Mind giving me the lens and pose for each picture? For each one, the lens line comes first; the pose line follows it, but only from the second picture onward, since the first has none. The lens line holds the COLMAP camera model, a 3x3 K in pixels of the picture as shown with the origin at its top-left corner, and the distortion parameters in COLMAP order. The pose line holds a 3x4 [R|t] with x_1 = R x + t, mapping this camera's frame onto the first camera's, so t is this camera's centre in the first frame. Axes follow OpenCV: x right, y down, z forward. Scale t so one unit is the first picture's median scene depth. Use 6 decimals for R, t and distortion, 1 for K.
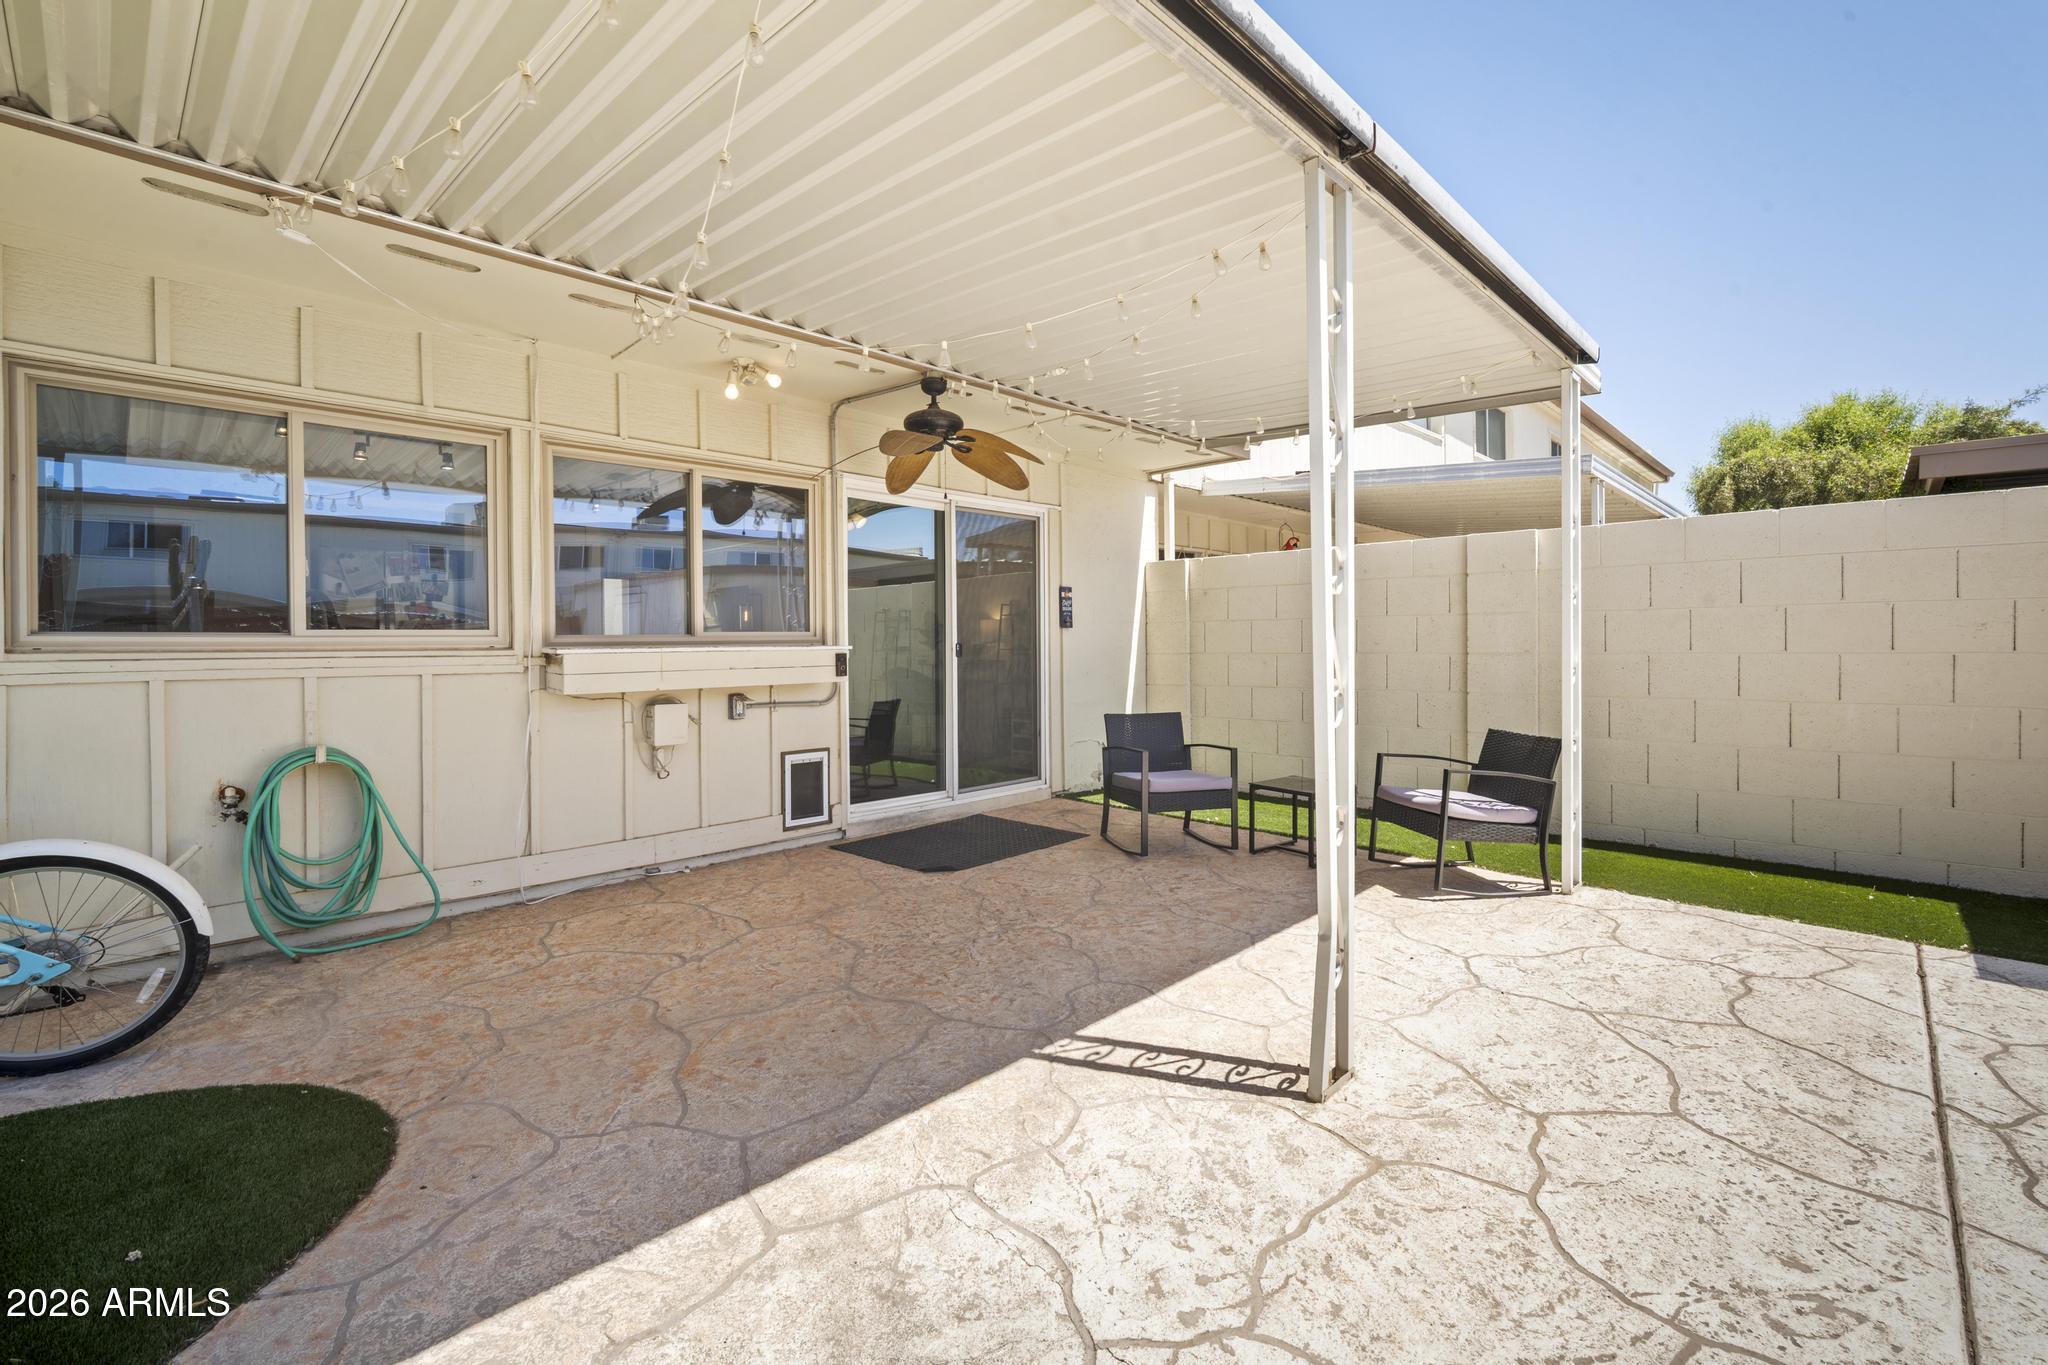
lens RADIAL K [[891.7, 0, 1035.4], [0, 891.7, 649.2], [0, 0, 1]] dist [-0.002565, -0.000262]
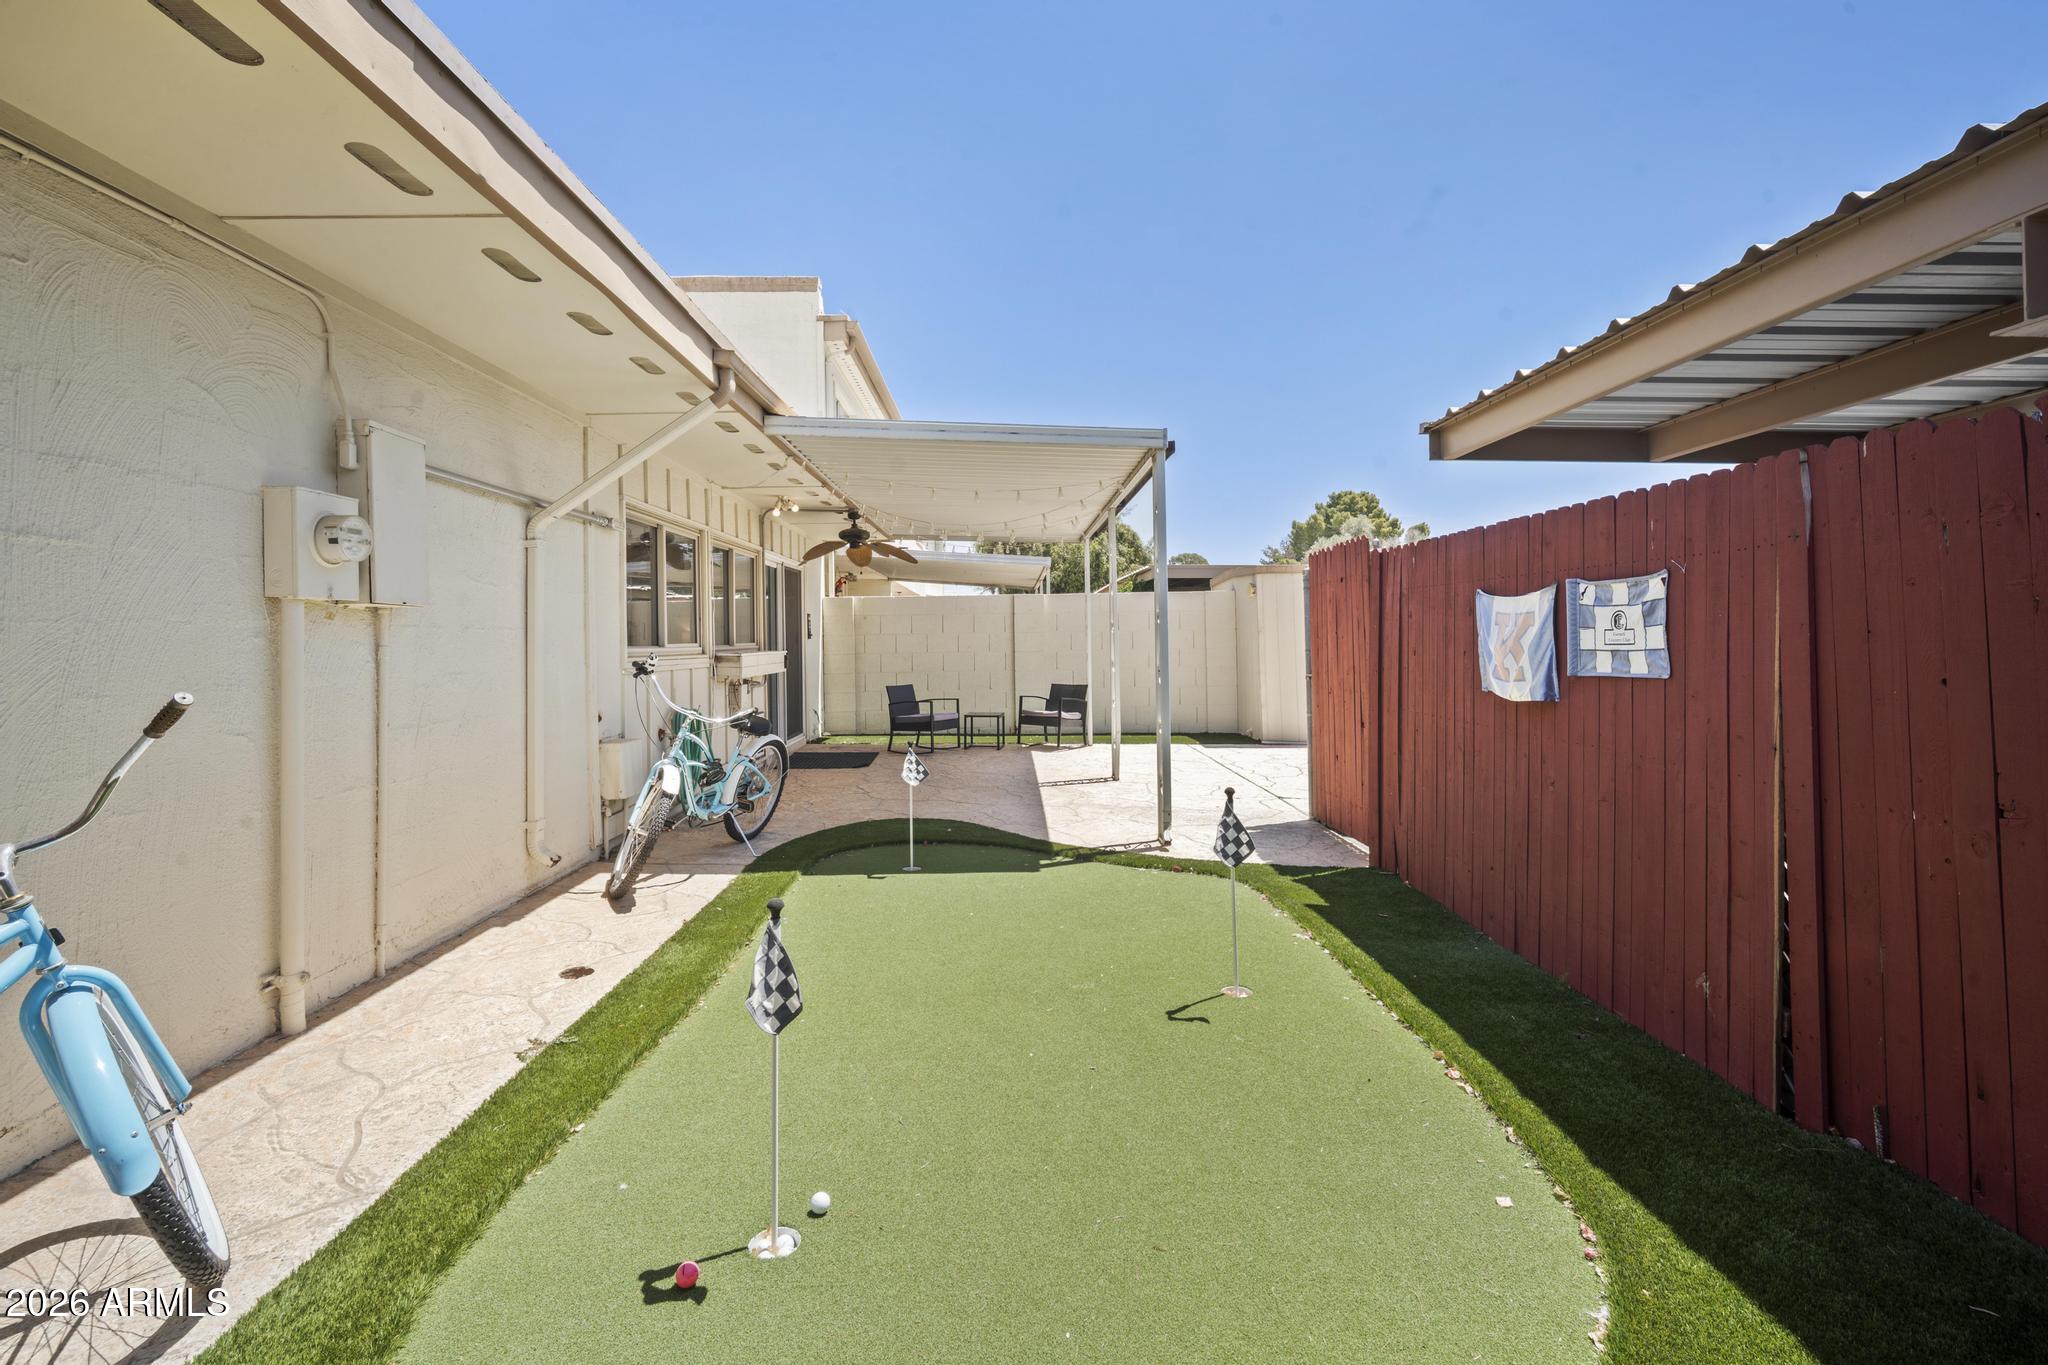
lens RADIAL K [[911.0, 0, 1024.3], [0, 911.0, 632.1], [0, 0, 1]] dist [-0.018923, 0.006928]
pose [[0.715499, 0.003893, 0.698603, -1.954476], [0.013312, 0.999727, -0.019205, -0.000223], [-0.698487, 0.023040, 0.715252, -1.047827]]
